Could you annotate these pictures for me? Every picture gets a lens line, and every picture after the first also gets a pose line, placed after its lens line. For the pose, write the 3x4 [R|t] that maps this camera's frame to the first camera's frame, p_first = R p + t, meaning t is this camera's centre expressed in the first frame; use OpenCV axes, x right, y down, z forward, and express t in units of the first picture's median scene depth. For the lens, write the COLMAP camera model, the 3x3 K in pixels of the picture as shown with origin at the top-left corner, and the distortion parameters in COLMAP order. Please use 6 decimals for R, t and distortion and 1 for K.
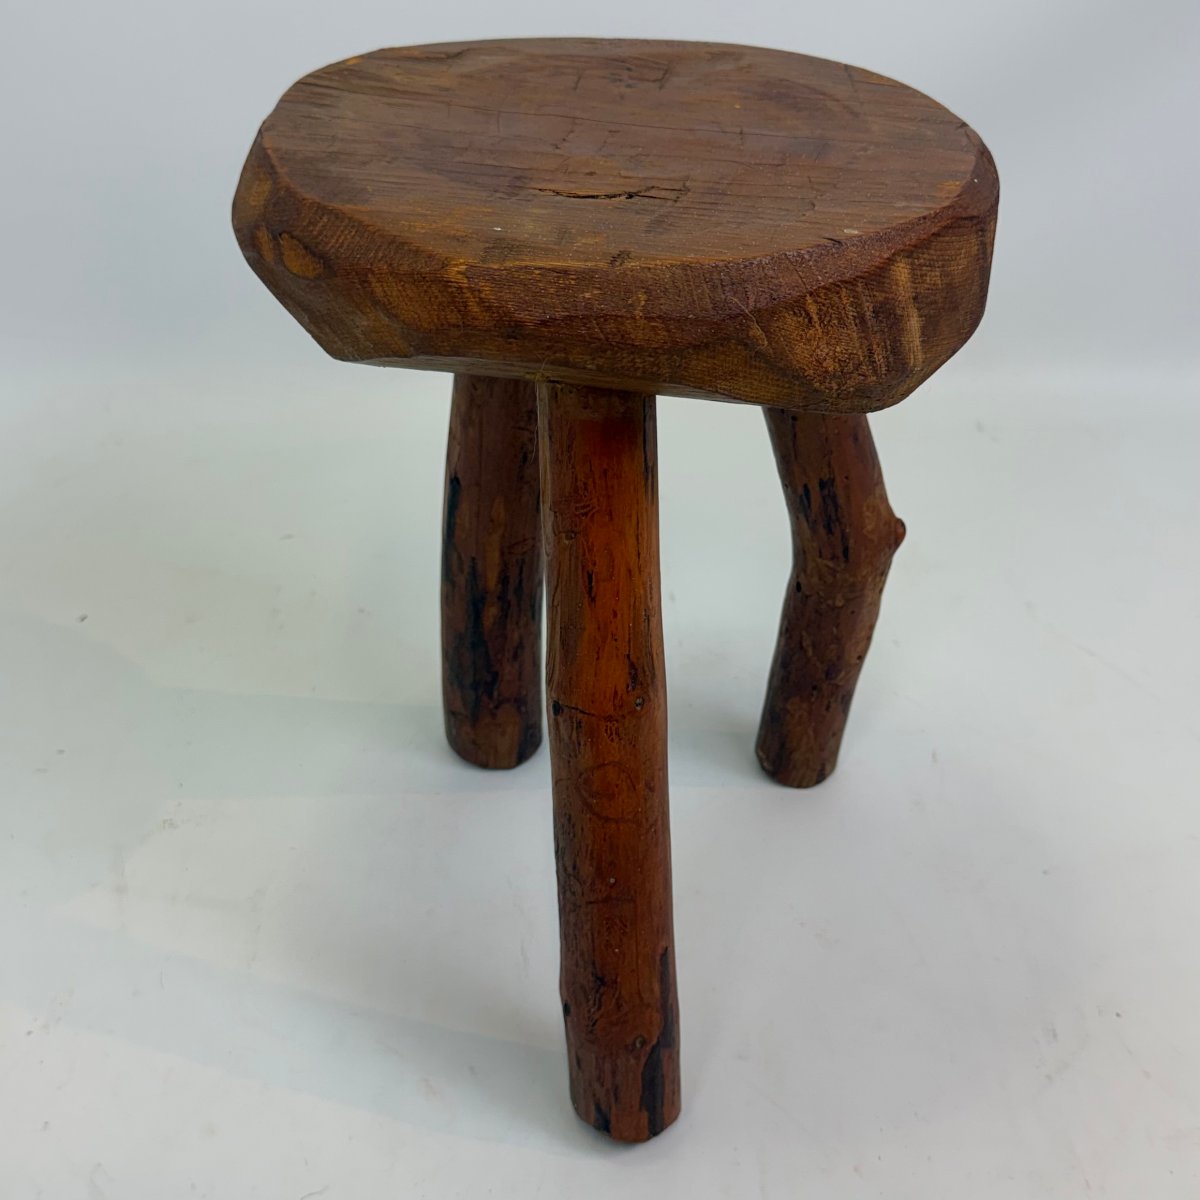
lens RADIAL K [[1525.7, 0, 603.5], [0, 1525.7, 598.1], [0, 0, 1]] dist [0.120032, 0.000000]
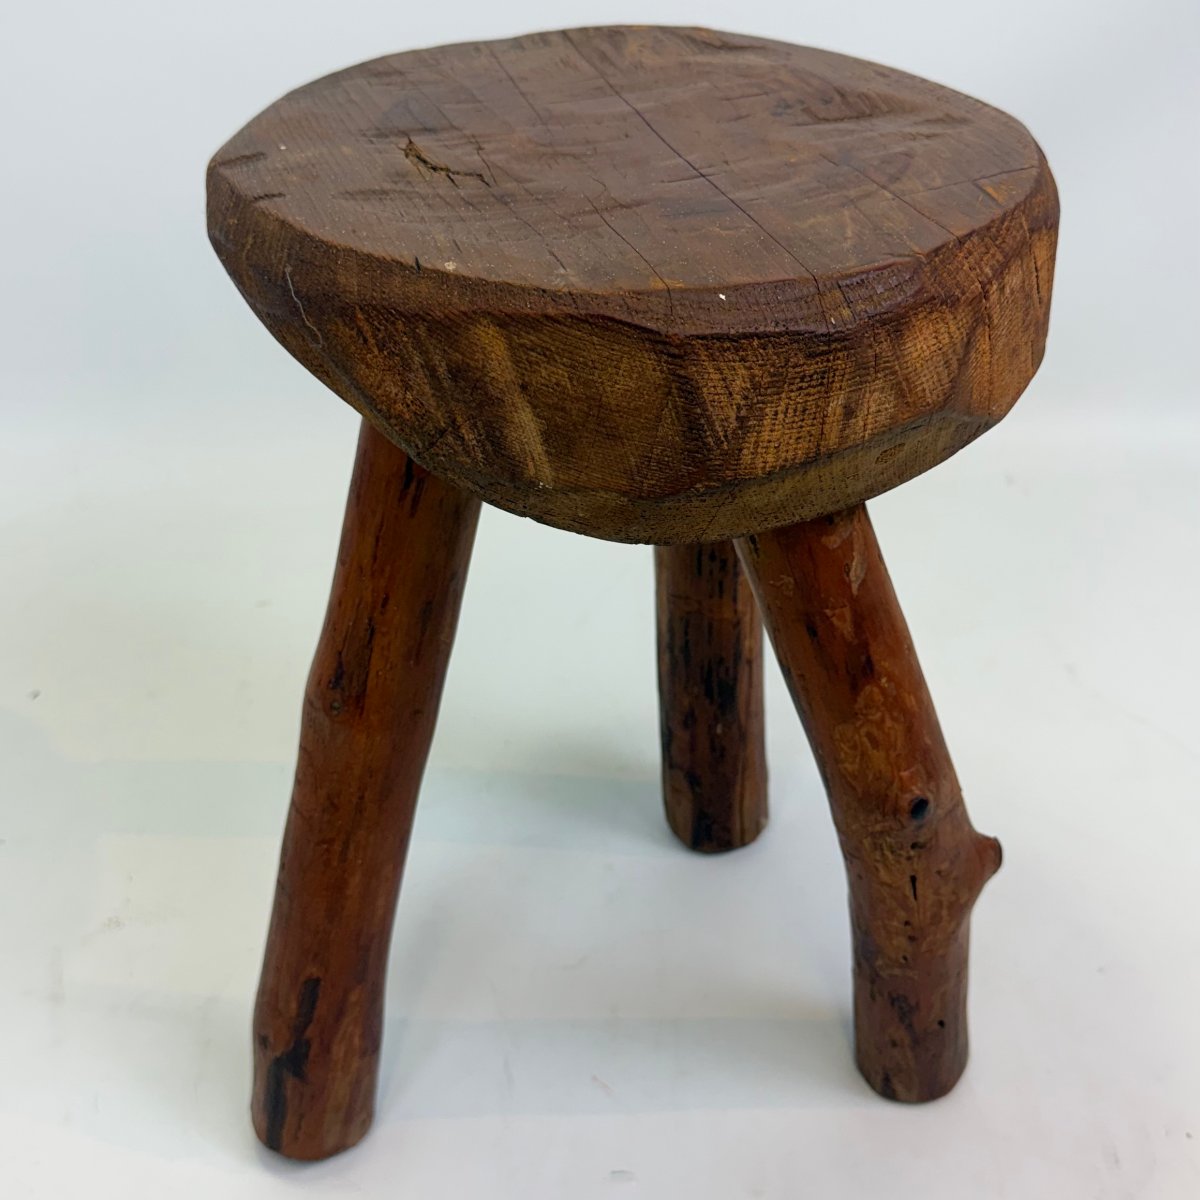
lens RADIAL K [[1525.7, 0, 600.3], [0, 1525.7, 599.6], [0, 0, 1]] dist [0.120032, 0.000000]
pose [[0.492471, 0.461170, -0.738102, 0.838469], [-0.484421, 0.849809, 0.207753, -0.282497], [0.723055, 0.255240, 0.641907, 0.561241]]
